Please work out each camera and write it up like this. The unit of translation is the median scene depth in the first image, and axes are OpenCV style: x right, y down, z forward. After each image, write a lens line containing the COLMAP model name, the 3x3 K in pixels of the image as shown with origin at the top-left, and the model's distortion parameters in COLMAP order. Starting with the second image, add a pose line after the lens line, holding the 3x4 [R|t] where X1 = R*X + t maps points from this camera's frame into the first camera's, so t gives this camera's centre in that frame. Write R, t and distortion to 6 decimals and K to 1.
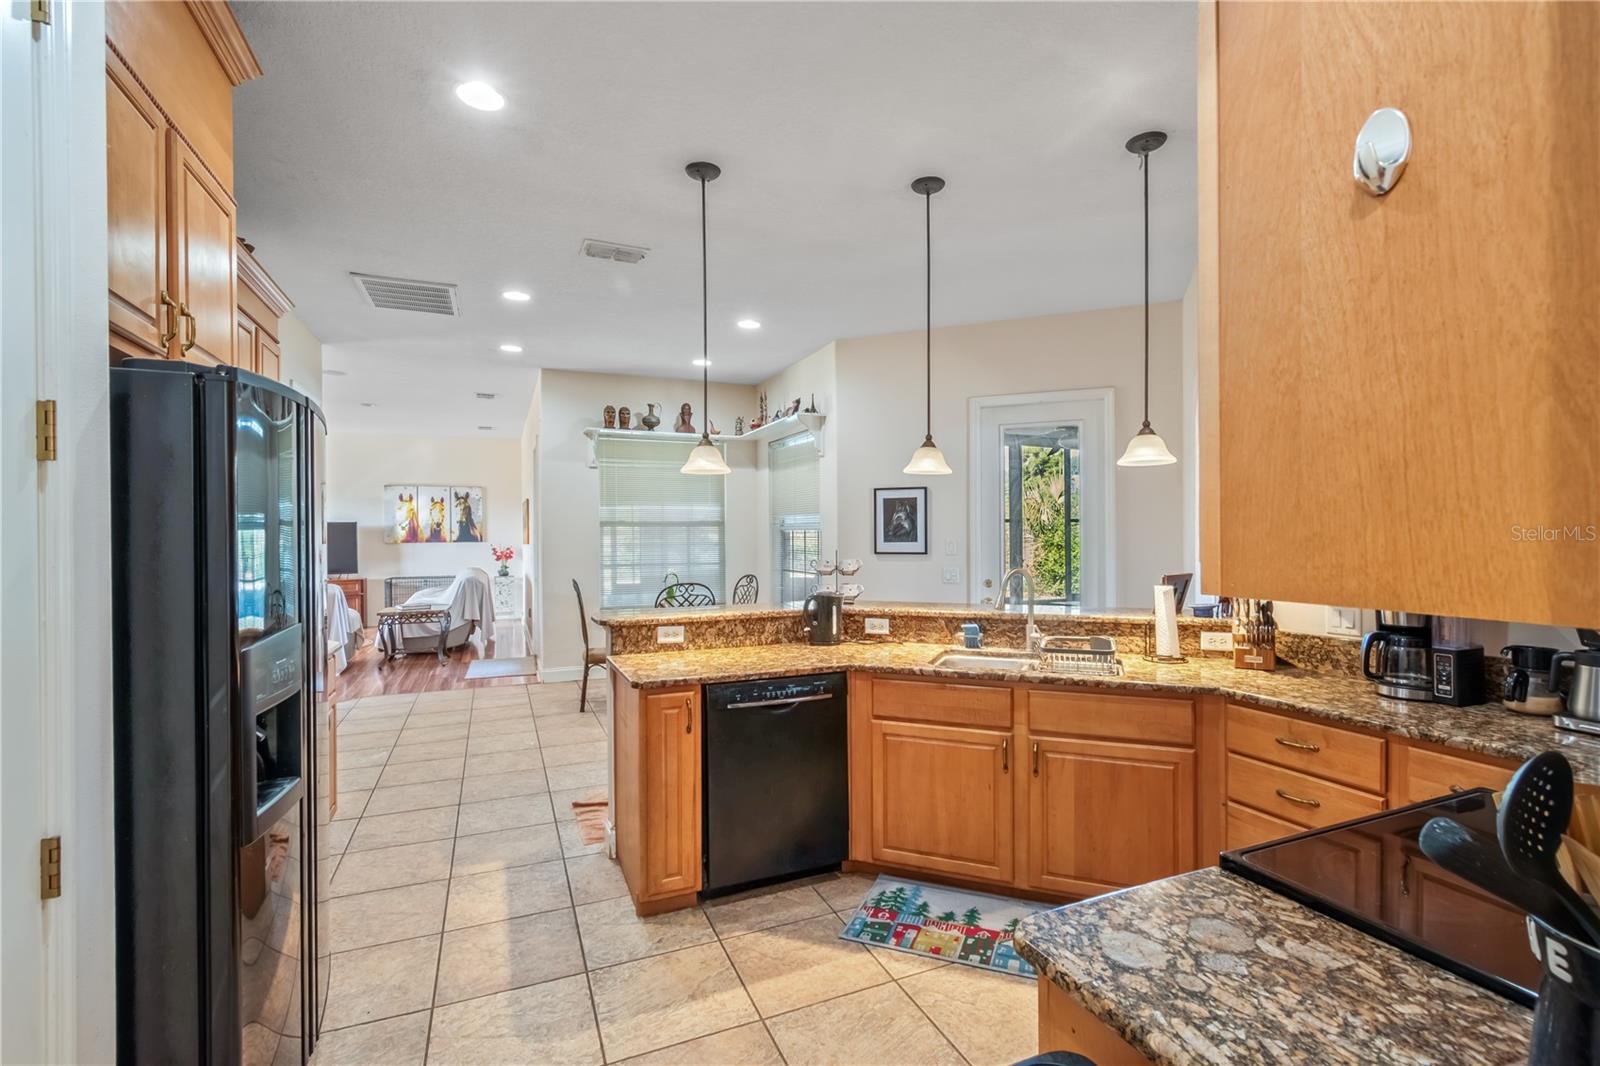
lens RADIAL K [[722.9, 0, 815.9], [0, 722.9, 538.0], [0, 0, 1]] dist [0.006923, -0.002672]
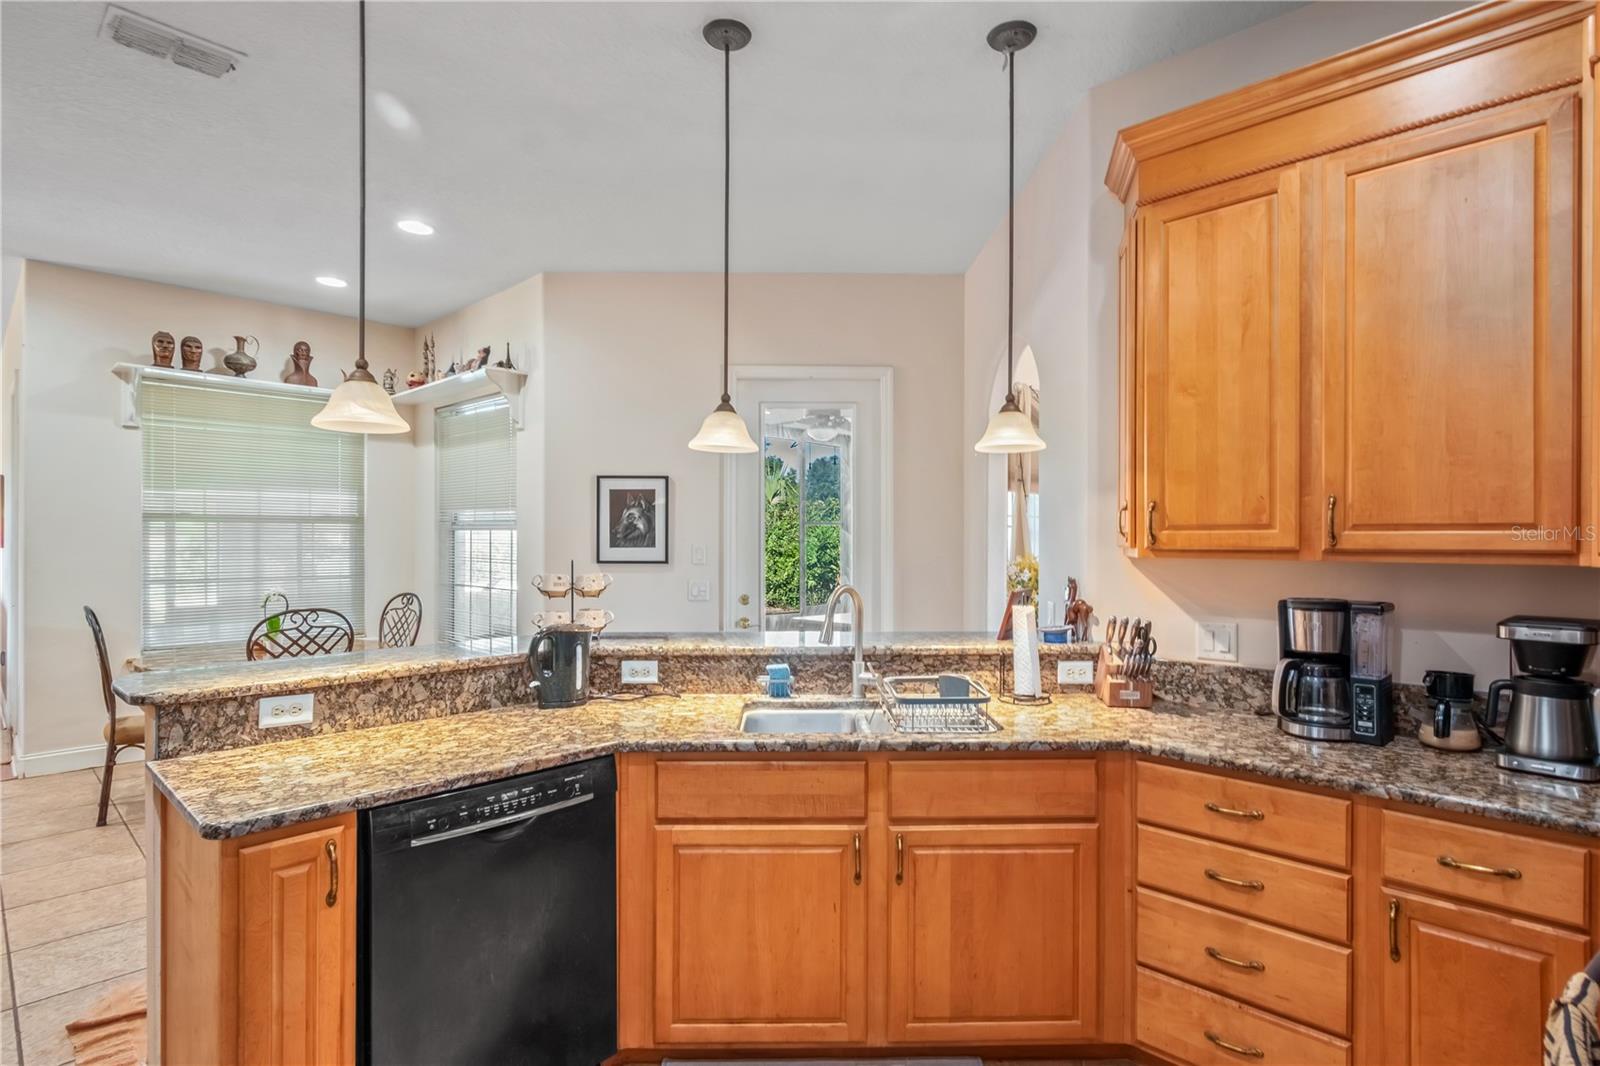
lens RADIAL K [[791.4, 0, 797.0], [0, 791.4, 537.3], [0, 0, 1]] dist [0.002858, -0.000378]
pose [[0.922829, 0.009018, 0.385103, -0.071628], [-0.006924, 0.999953, -0.006825, -0.000932], [-0.385147, 0.003632, 0.922848, 0.270990]]
